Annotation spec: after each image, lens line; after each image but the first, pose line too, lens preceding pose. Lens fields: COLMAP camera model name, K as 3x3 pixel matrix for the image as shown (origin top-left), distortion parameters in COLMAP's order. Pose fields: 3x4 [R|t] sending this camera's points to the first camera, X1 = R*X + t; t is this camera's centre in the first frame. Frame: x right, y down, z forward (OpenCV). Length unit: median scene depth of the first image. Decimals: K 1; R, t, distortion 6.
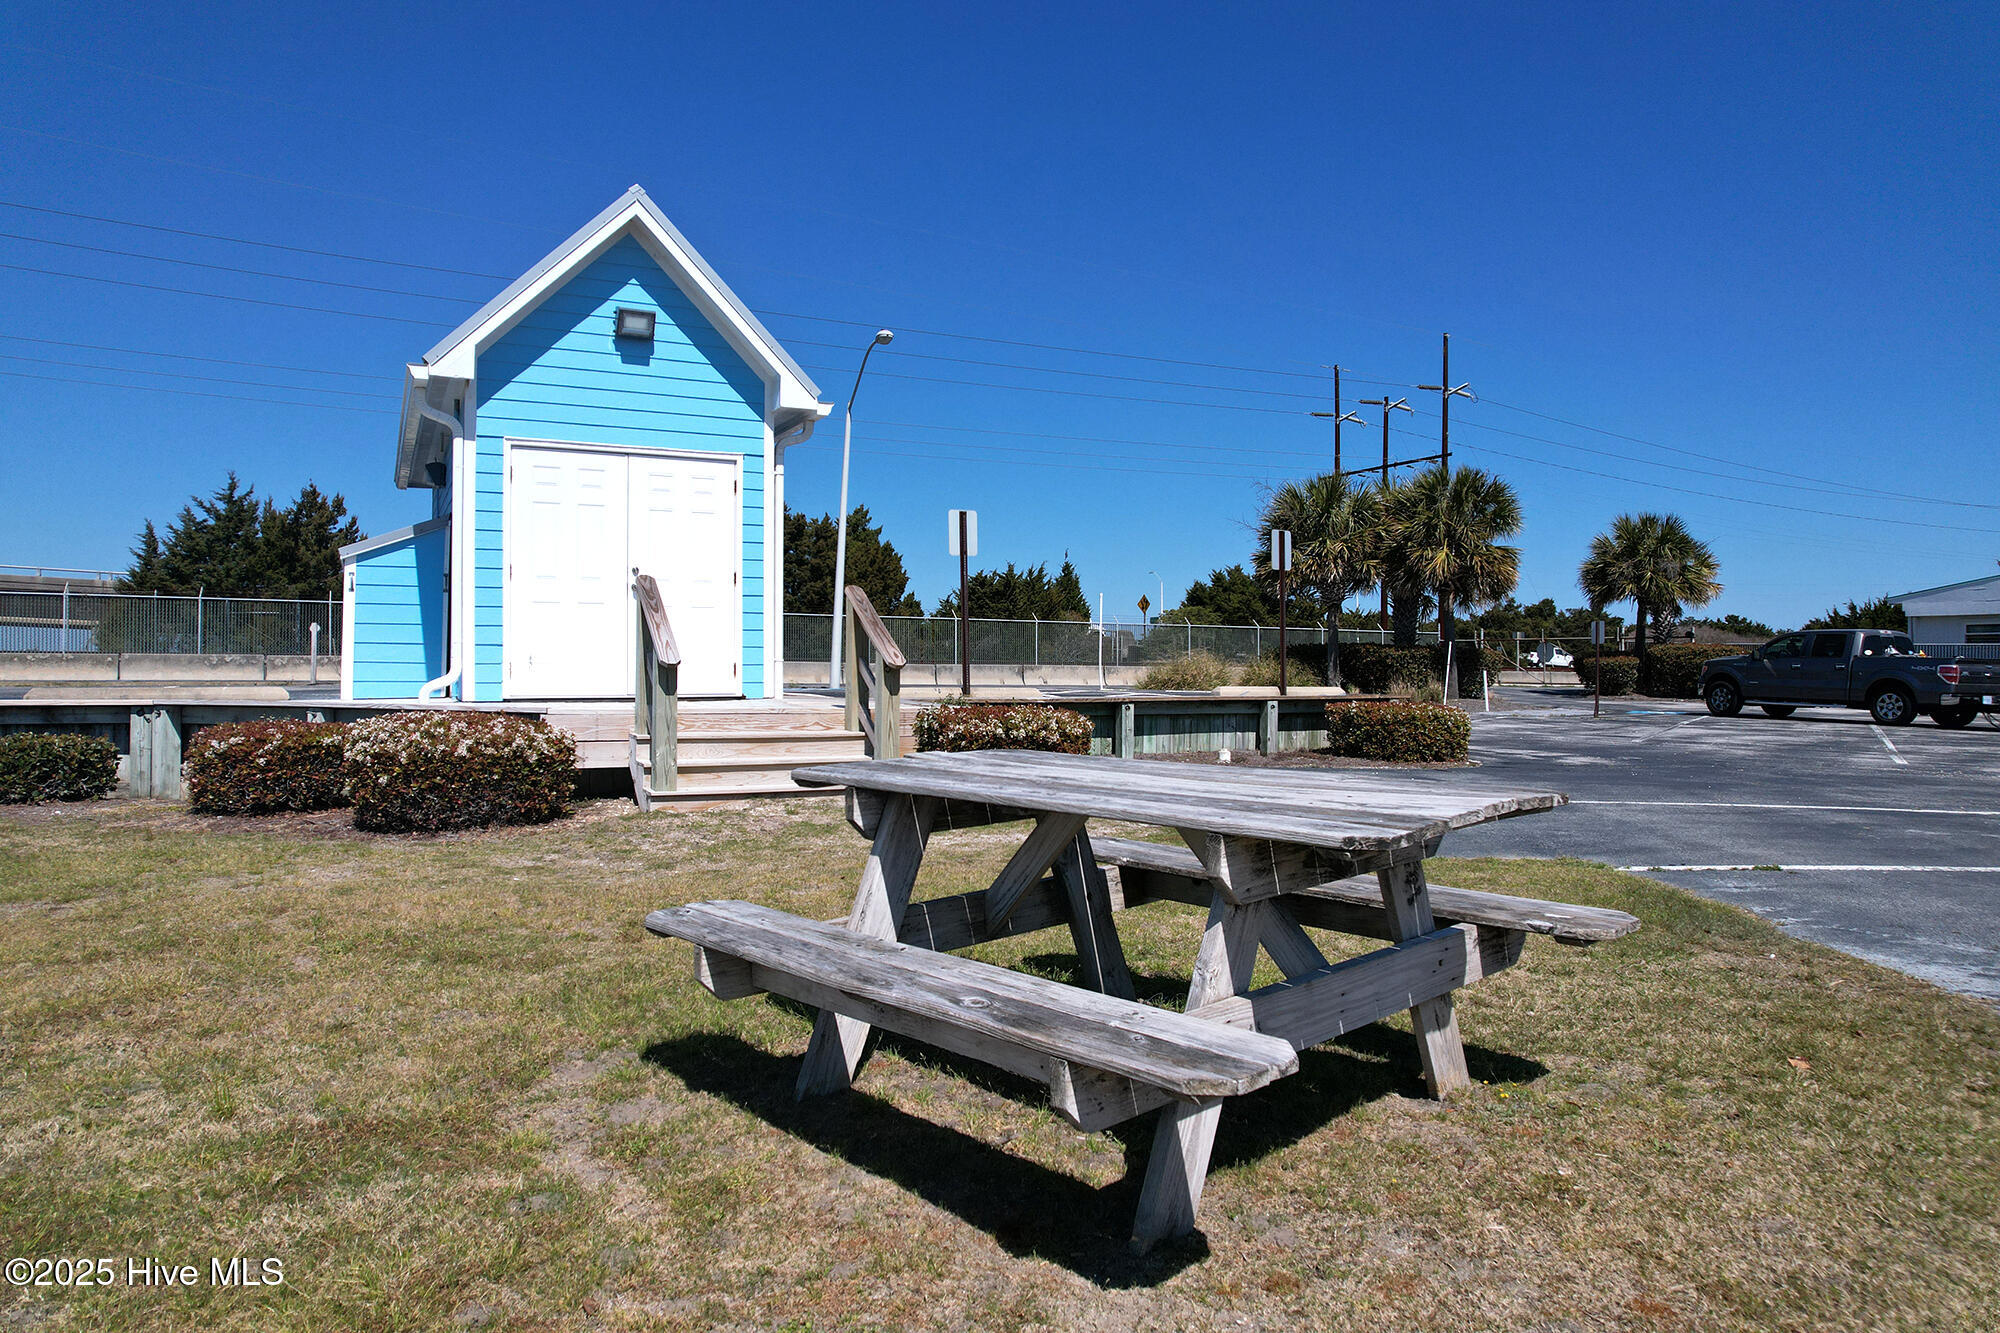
lens RADIAL K [[1292.9, 0, 1000.0], [0, 1292.9, 666.5], [0, 0, 1]] dist [-0.070957, 0.068455]
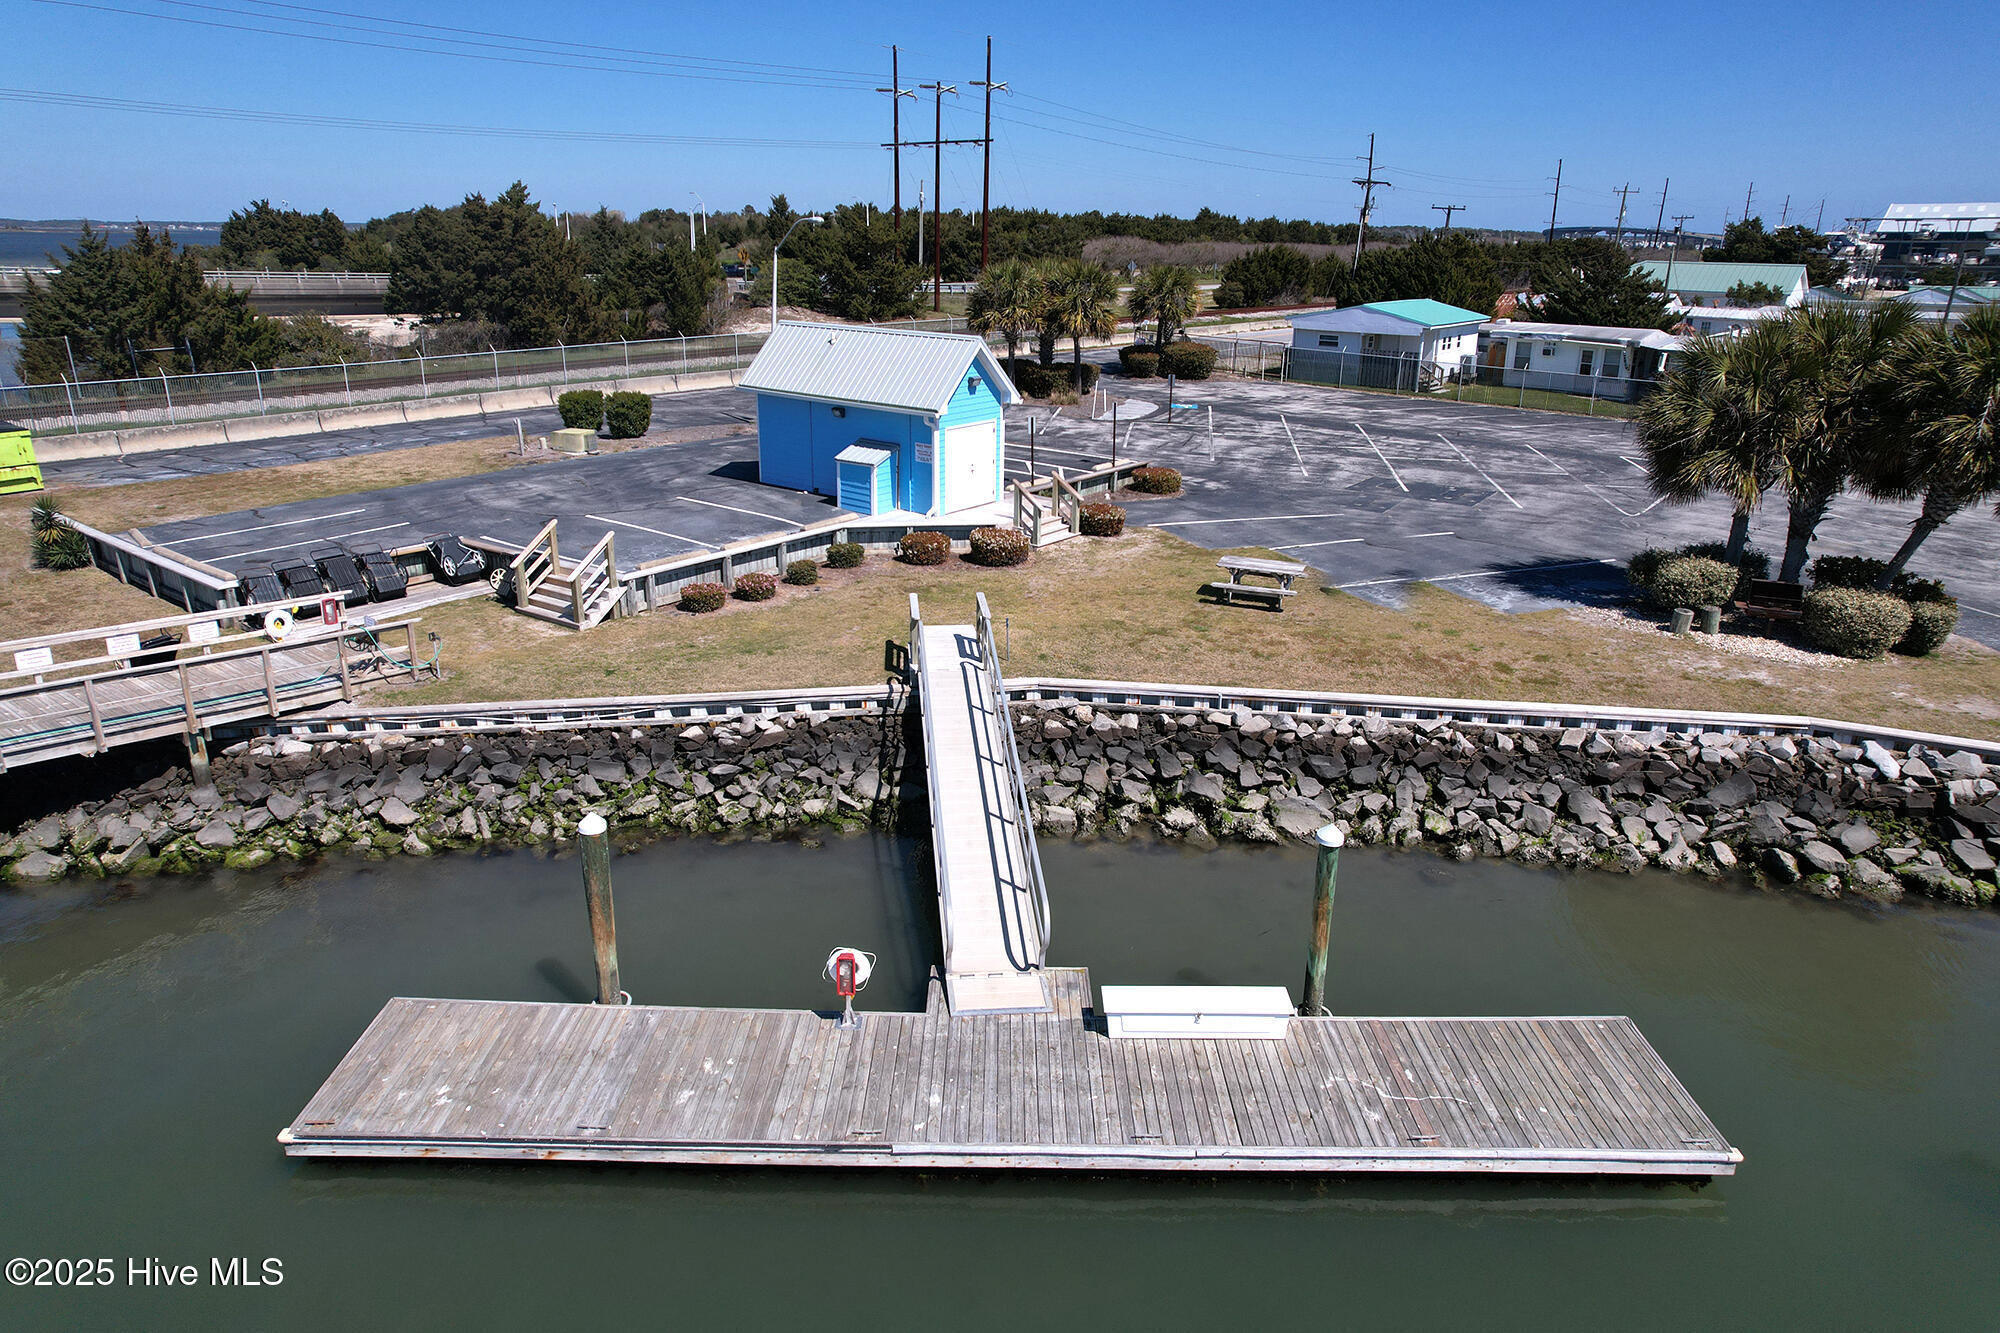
lens RADIAL K [[1292.9, 0, 1000.0], [0, 1292.9, 666.5], [0, 0, 1]] dist [-0.070957, 0.068455]
pose [[0.909739, -0.129230, 0.394556, -0.413318], [-0.007511, 0.945046, 0.326852, -0.171348], [-0.415113, -0.300313, 0.858774, -0.493741]]
